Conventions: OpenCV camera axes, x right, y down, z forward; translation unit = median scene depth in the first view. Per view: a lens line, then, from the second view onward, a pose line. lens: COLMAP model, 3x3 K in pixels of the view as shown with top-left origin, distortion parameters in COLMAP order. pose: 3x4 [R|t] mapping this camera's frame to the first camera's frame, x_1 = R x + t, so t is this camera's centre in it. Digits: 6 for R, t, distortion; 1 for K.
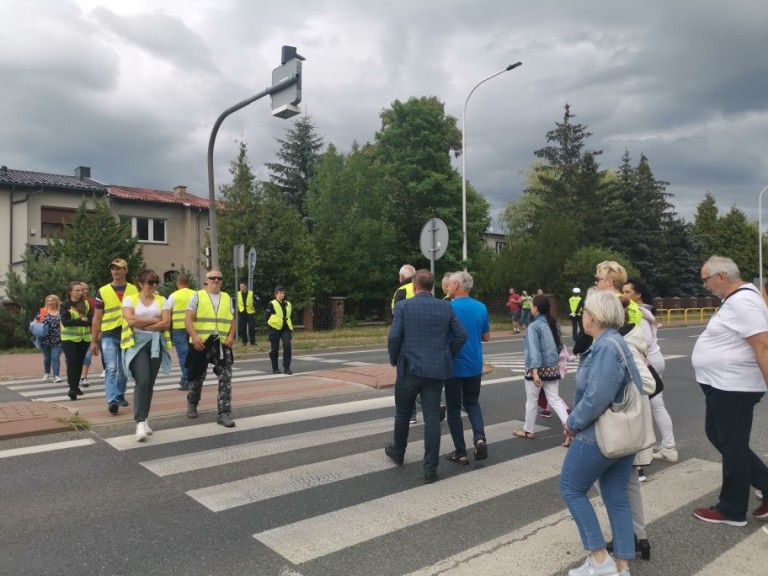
lens RADIAL K [[585.6, 0, 381.6], [0, 585.6, 286.6], [0, 0, 1]] dist [0.051389, -0.051312]
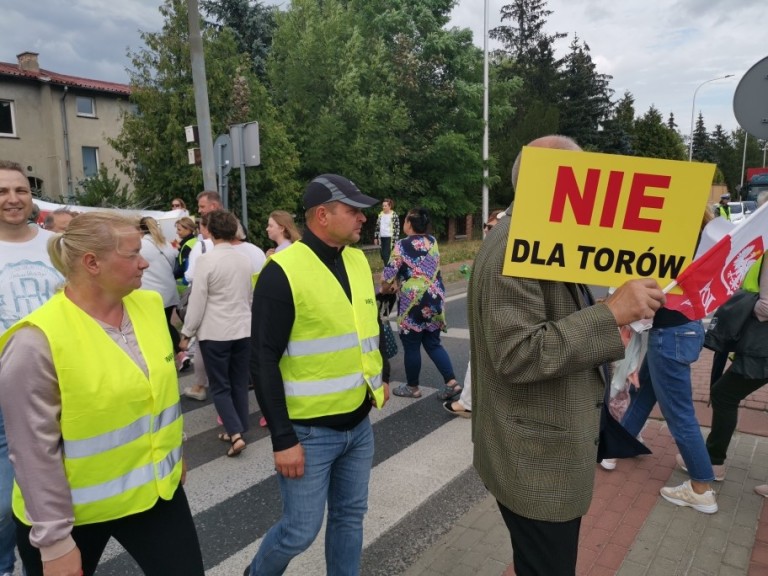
lens RADIAL K [[593.4, 0, 383.5], [0, 593.4, 286.4], [0, 0, 1]] dist [0.009176, 0.001484]
pose [[0.971368, -0.048933, 0.232485, -0.145371], [0.012426, 0.987684, 0.155971, -0.003713], [-0.237254, -0.148616, 0.960012, 0.240747]]
